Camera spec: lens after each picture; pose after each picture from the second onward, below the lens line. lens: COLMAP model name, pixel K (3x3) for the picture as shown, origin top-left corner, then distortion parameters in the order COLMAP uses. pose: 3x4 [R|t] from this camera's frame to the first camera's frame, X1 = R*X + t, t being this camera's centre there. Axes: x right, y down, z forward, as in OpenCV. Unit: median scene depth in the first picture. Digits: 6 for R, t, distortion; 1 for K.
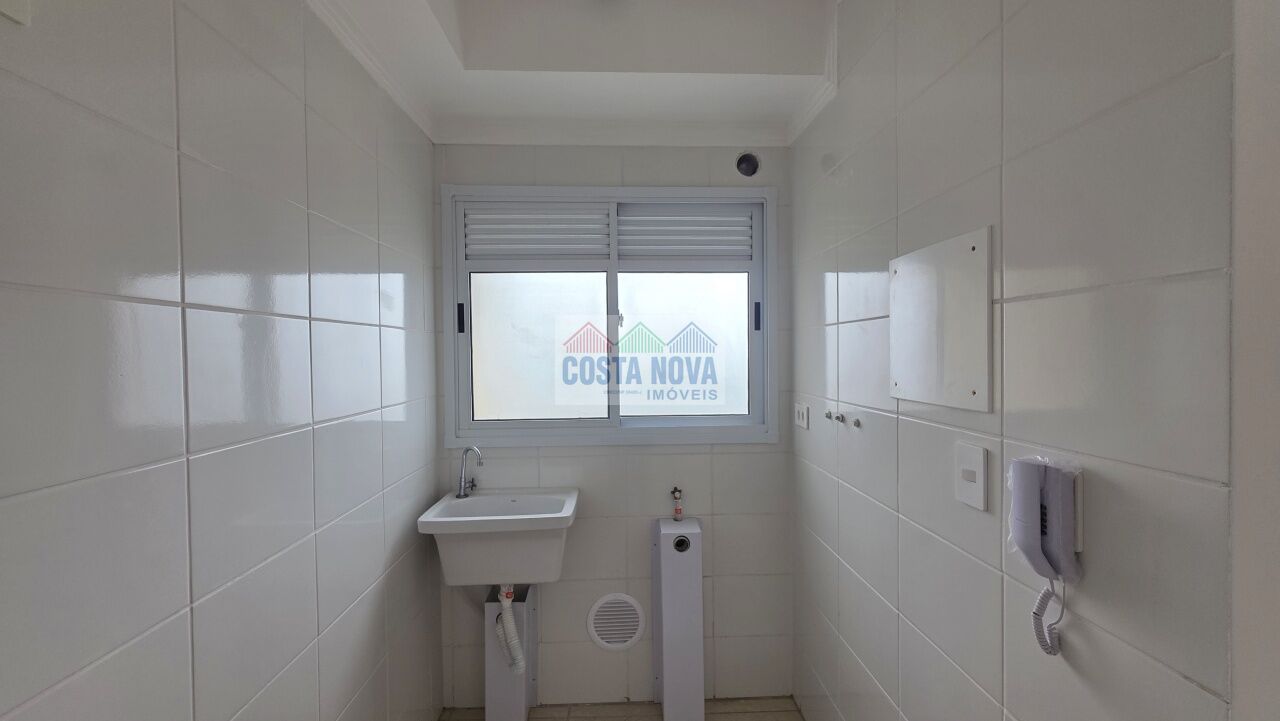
lens RADIAL K [[504.7, 0, 636.0], [0, 504.7, 362.8], [0, 0, 1]] dist [-0.000920, 0.001284]
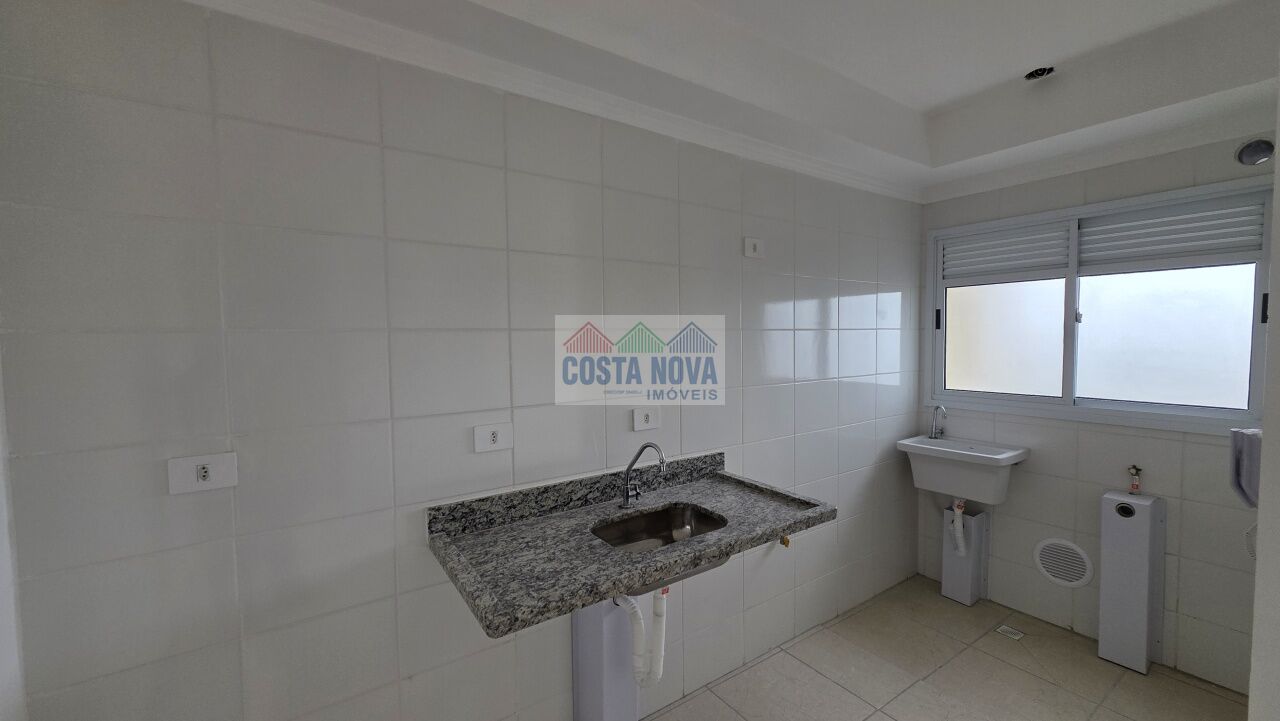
lens RADIAL K [[504.7, 0, 637.6], [0, 504.7, 362.9], [0, 0, 1]] dist [-0.000920, 0.001284]
pose [[0.542926, 0.048130, -0.838400, 0.421688], [-0.004230, 0.998500, 0.054582, -0.038127], [0.839770, -0.026088, 0.542316, -0.544783]]
